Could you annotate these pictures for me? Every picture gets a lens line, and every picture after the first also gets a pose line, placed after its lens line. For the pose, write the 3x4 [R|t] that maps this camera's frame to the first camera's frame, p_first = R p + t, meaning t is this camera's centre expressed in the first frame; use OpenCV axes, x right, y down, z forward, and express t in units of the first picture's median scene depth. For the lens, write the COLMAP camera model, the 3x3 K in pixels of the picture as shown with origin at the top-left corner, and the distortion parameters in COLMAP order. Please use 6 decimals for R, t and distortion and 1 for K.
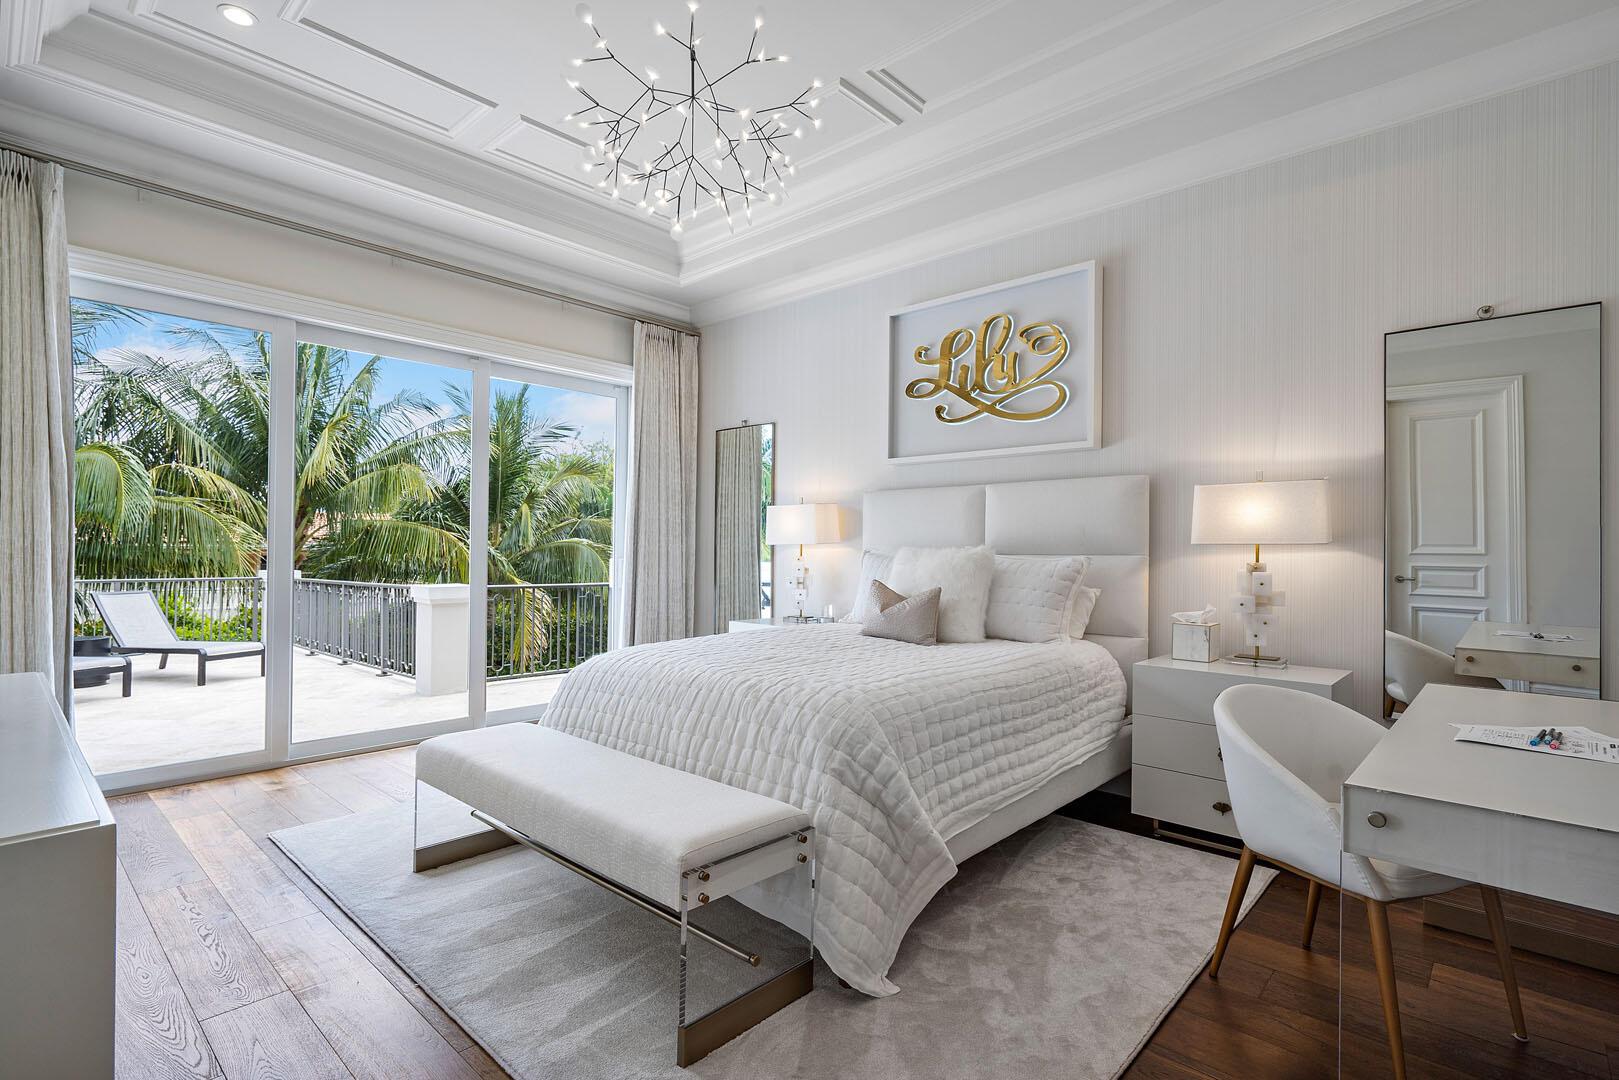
lens RADIAL K [[786.8, 0, 809.5], [0, 786.8, 540.0], [0, 0, 1]] dist [0.000986, -0.000034]
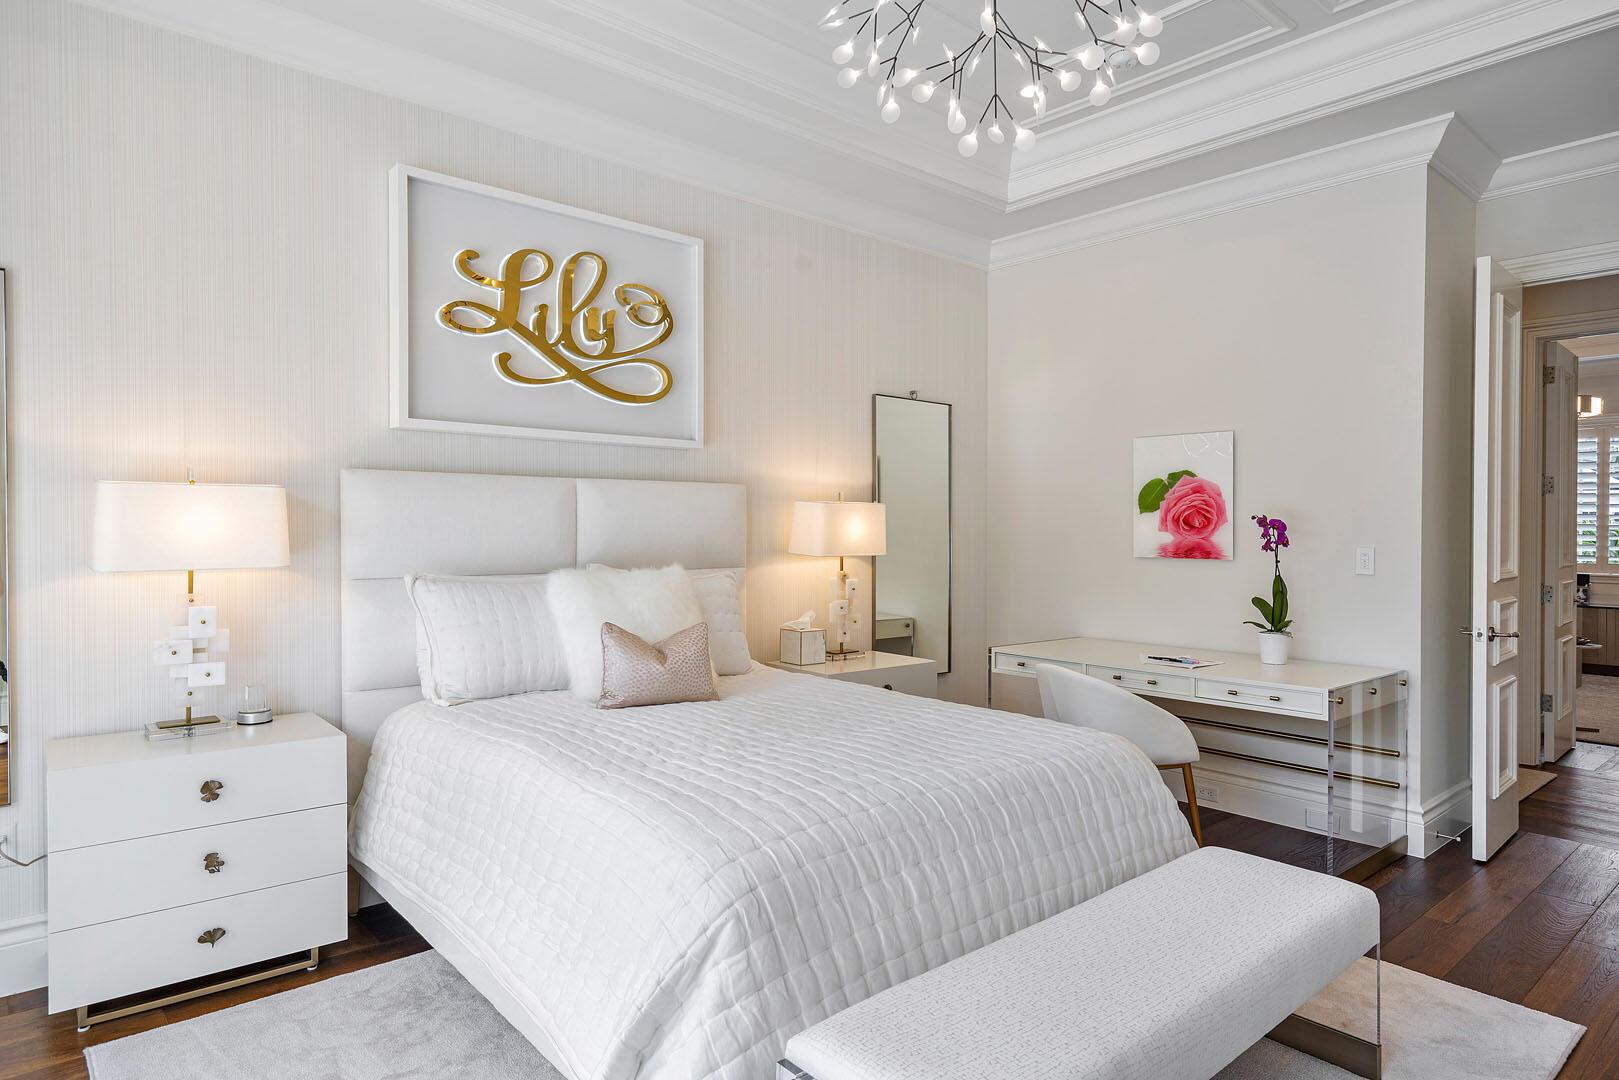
lens RADIAL K [[928.7, 0, 809.5], [0, 928.7, 540.0], [0, 0, 1]] dist [-0.002197, -0.000295]
pose [[0.118186, -0.018329, 0.992822, -0.608538], [-0.017575, 0.999634, 0.020547, -0.033951], [-0.992836, -0.019877, 0.117820, 0.672719]]
